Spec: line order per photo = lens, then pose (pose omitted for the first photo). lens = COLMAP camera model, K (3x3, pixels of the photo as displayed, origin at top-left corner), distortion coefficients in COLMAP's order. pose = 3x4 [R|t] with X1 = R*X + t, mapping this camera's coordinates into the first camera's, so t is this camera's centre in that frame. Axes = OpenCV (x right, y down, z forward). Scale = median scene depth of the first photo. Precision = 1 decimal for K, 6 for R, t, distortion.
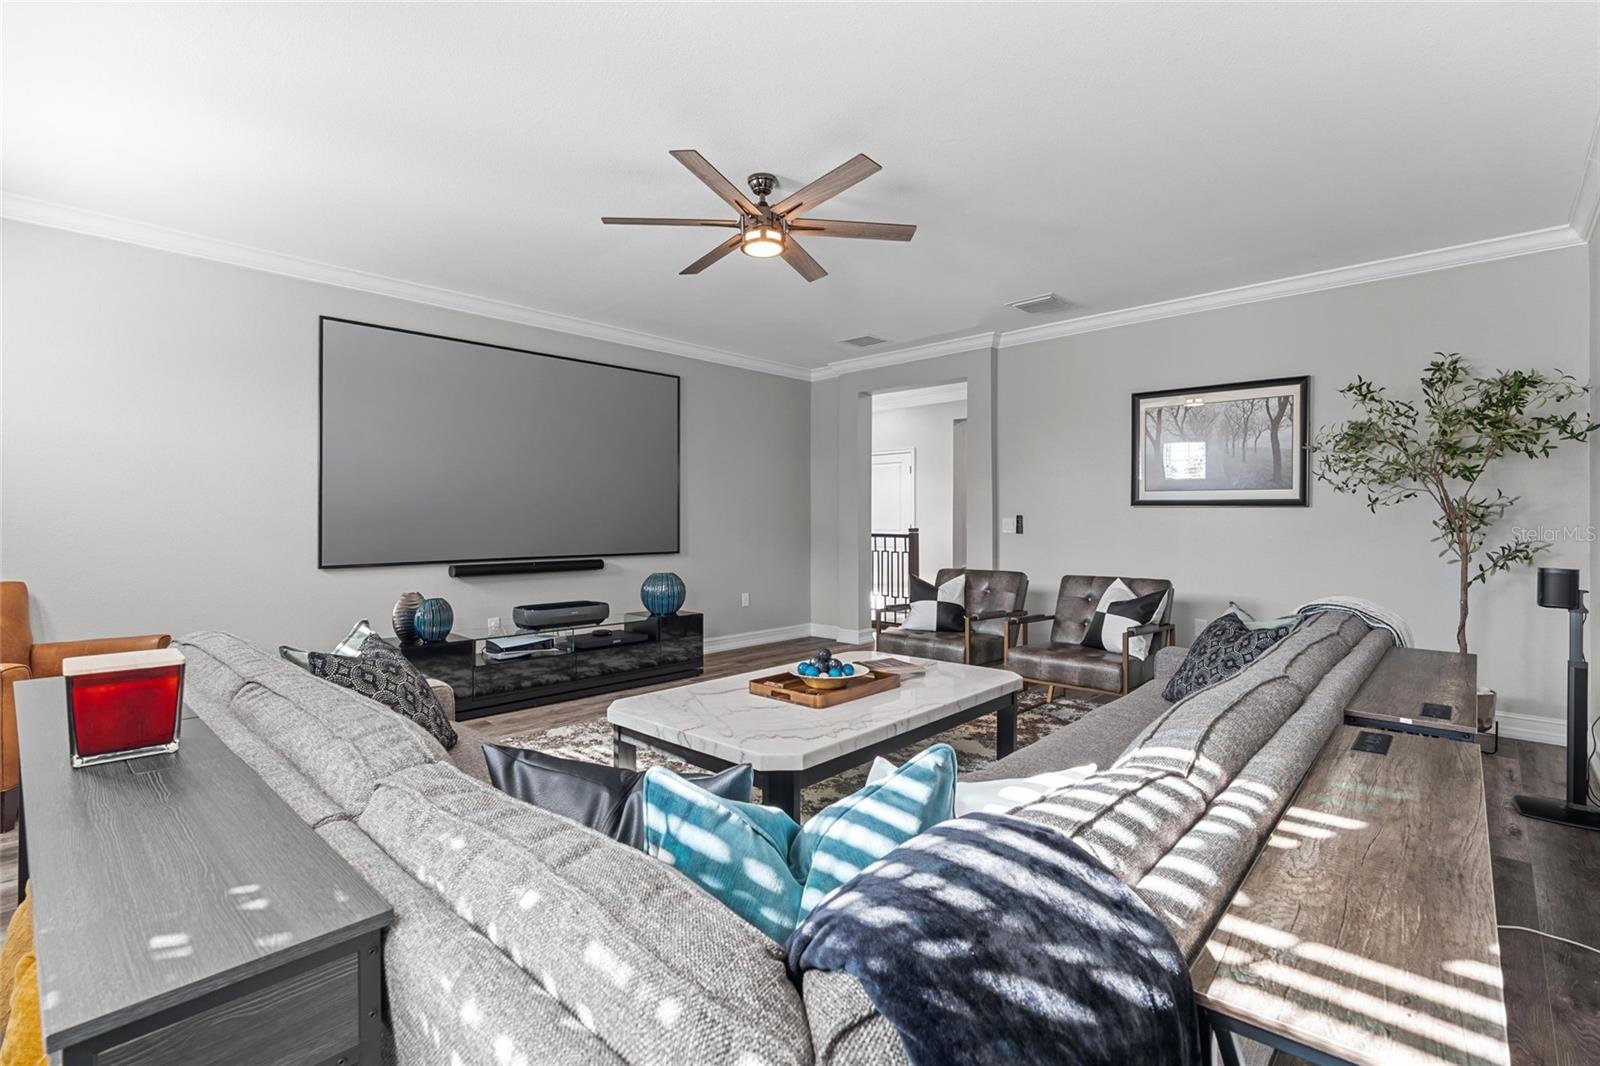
lens RADIAL K [[723.0, 0, 804.3], [0, 723.0, 522.2], [0, 0, 1]] dist [-0.010225, 0.001027]
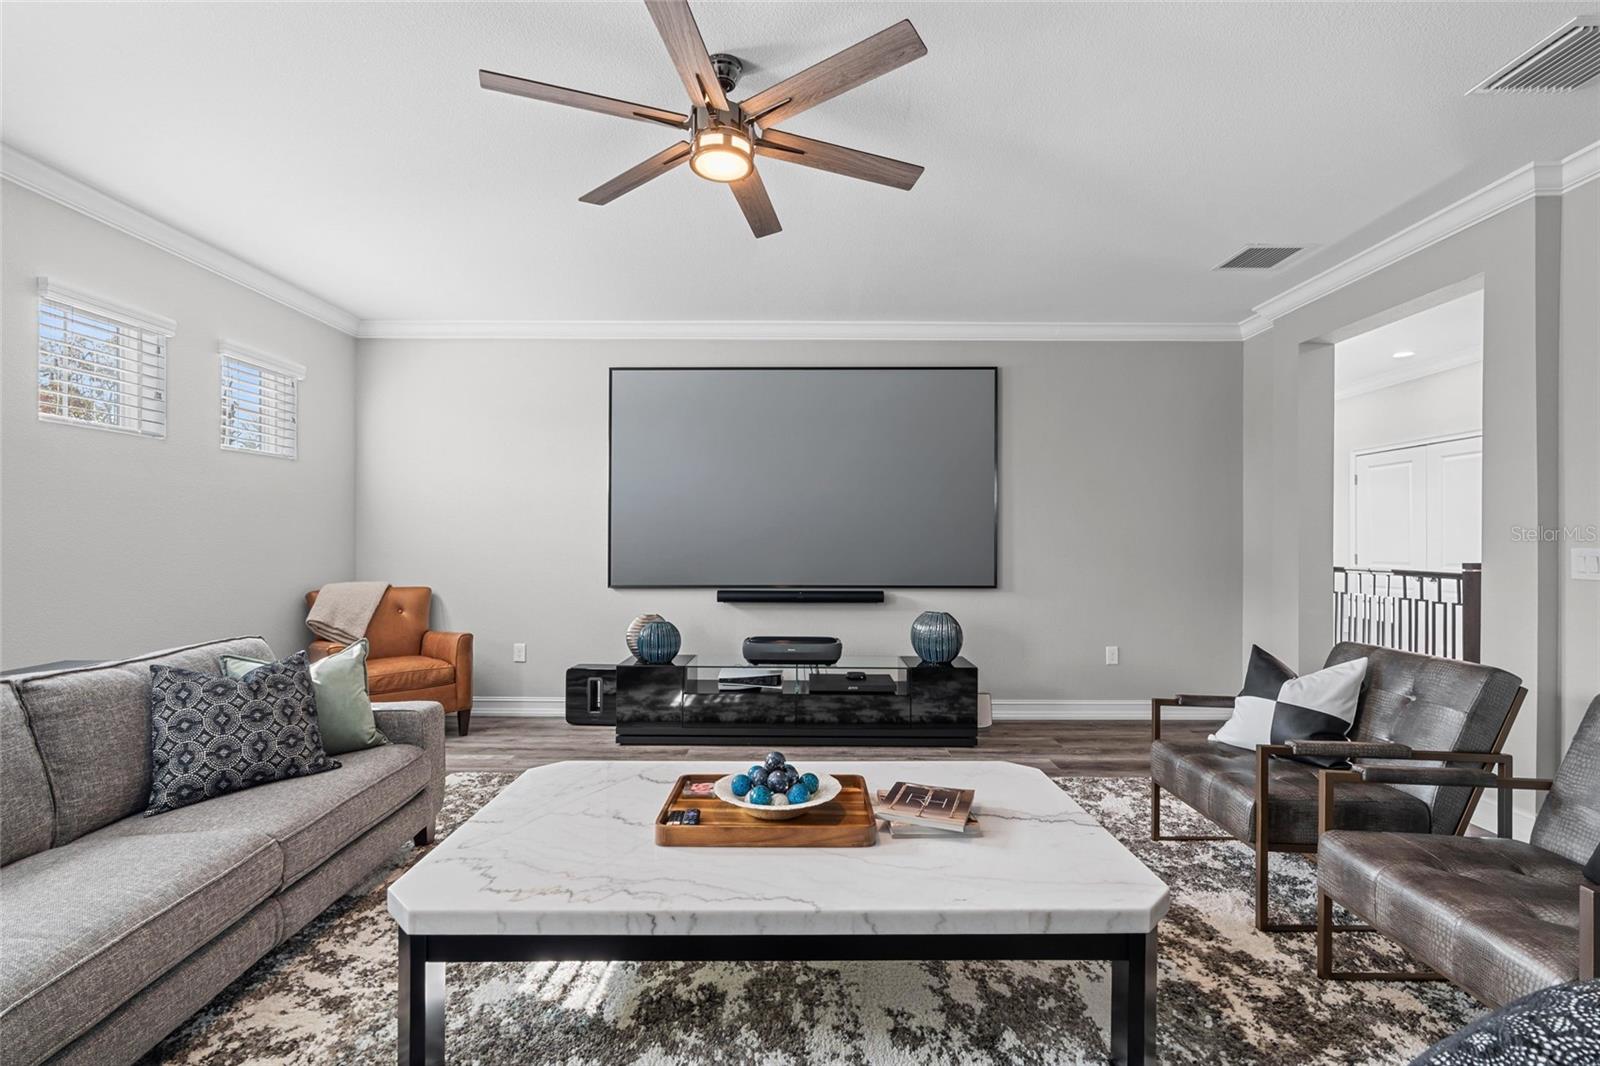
lens RADIAL K [[723.0, 0, 814.7], [0, 723.0, 544.1], [0, 0, 1]] dist [-0.010225, 0.001027]
pose [[0.685710, 0.004867, -0.727859, 0.326271], [-0.005790, 0.999982, 0.001232, -0.006681], [0.727852, 0.003370, 0.685726, 0.367944]]
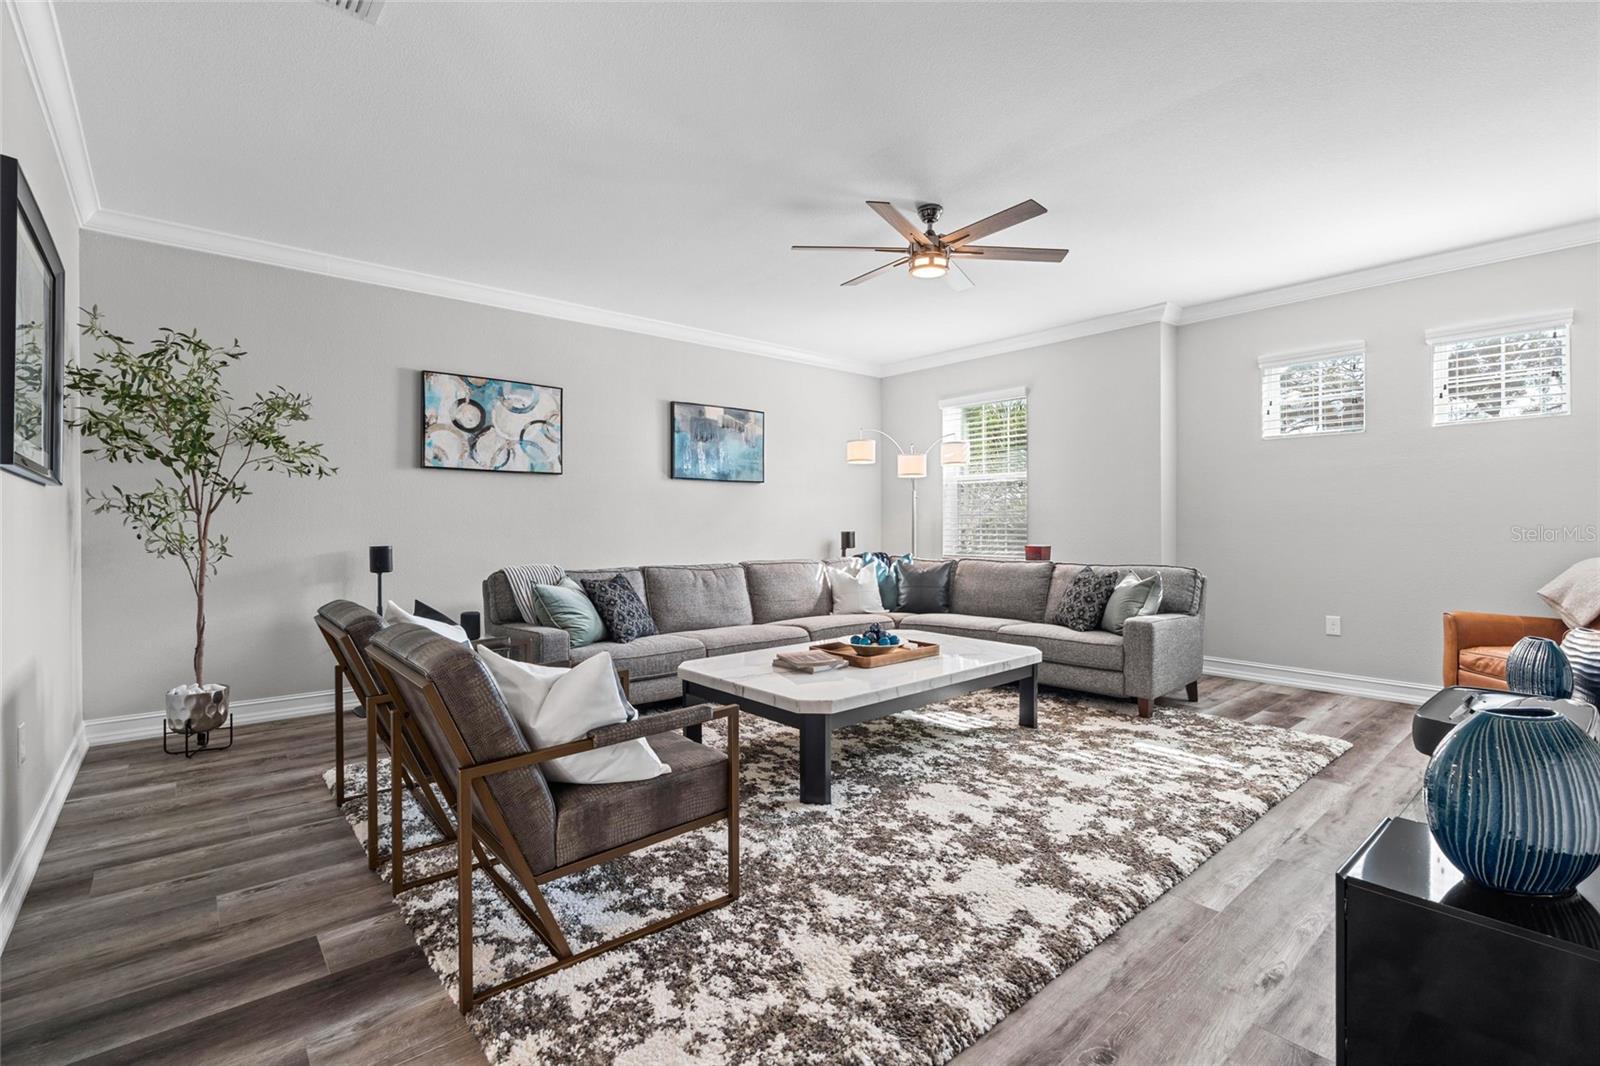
lens RADIAL K [[723.0, 0, 799.5], [0, 723.0, 530.1], [0, 0, 1]] dist [-0.010225, 0.001027]
pose [[-0.994000, 0.000924, 0.109375, 0.016812], [0.002268, 0.999923, 0.012167, 0.007817], [-0.109356, 0.012342, -0.993926, 1.354992]]
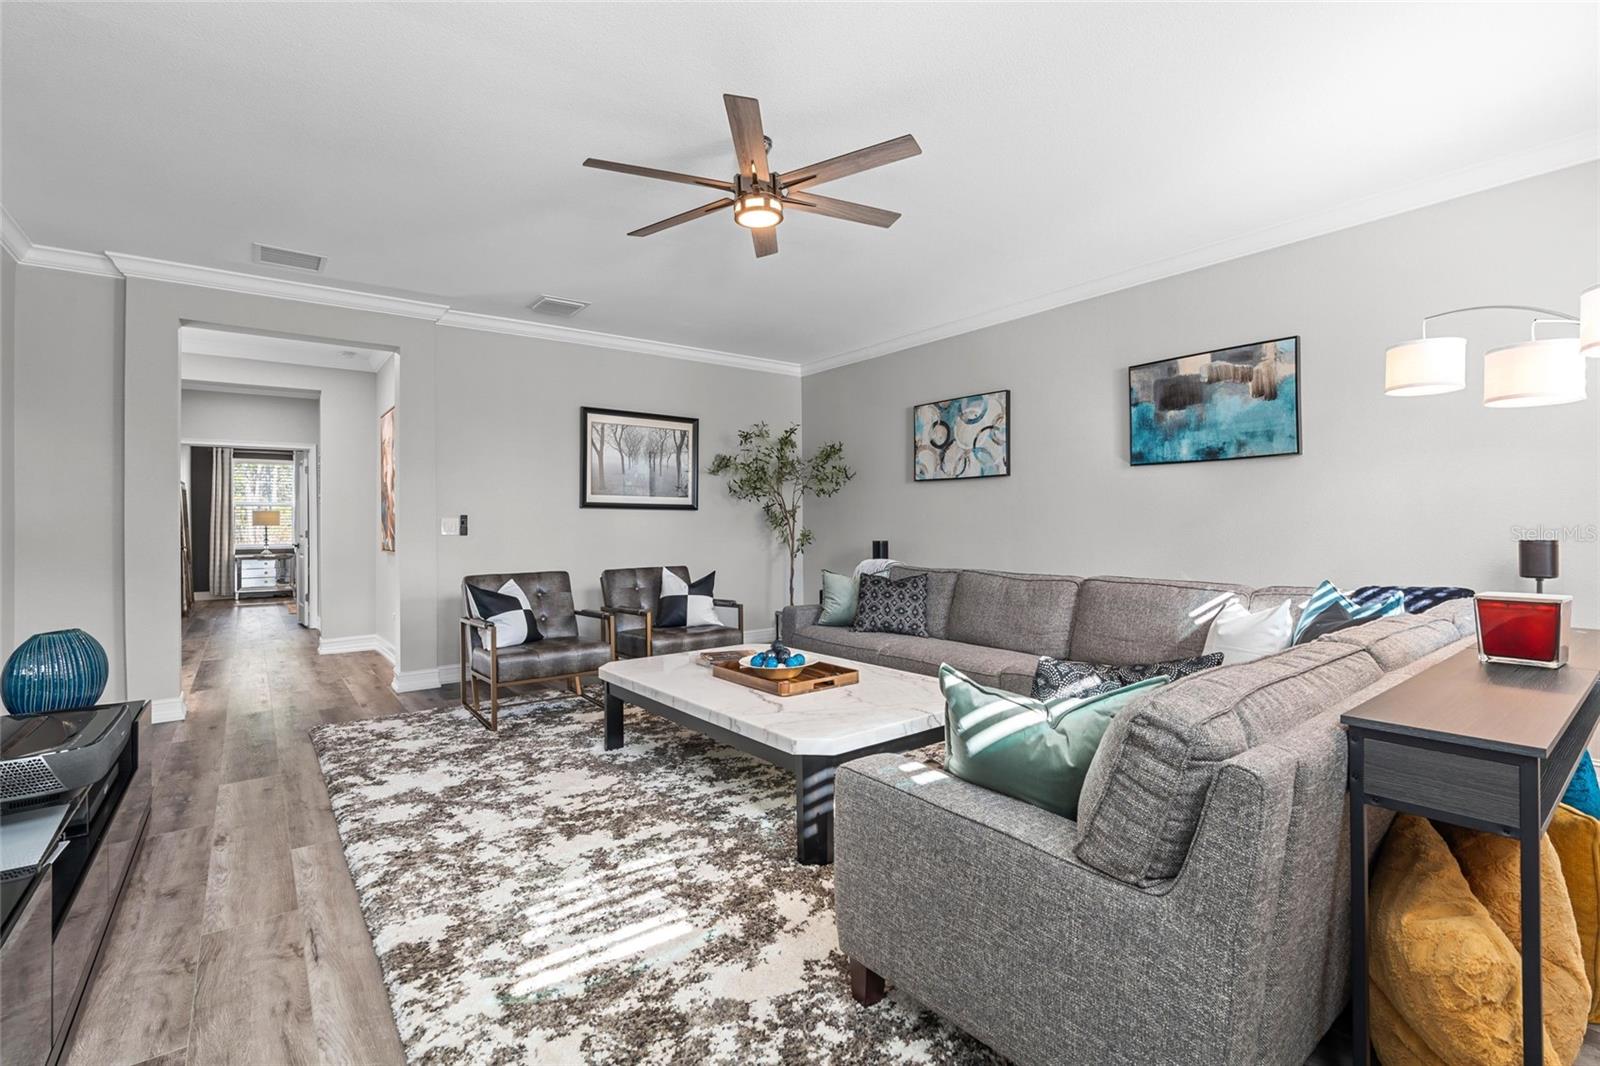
lens RADIAL K [[723.0, 0, 796.7], [0, 723.0, 519.4], [0, 0, 1]] dist [-0.010225, 0.001027]
pose [[0.168759, 0.006953, 0.985633, -0.603794], [0.010618, 0.999904, -0.008872, 0.009607], [-0.985600, 0.011963, 0.168669, 0.500783]]
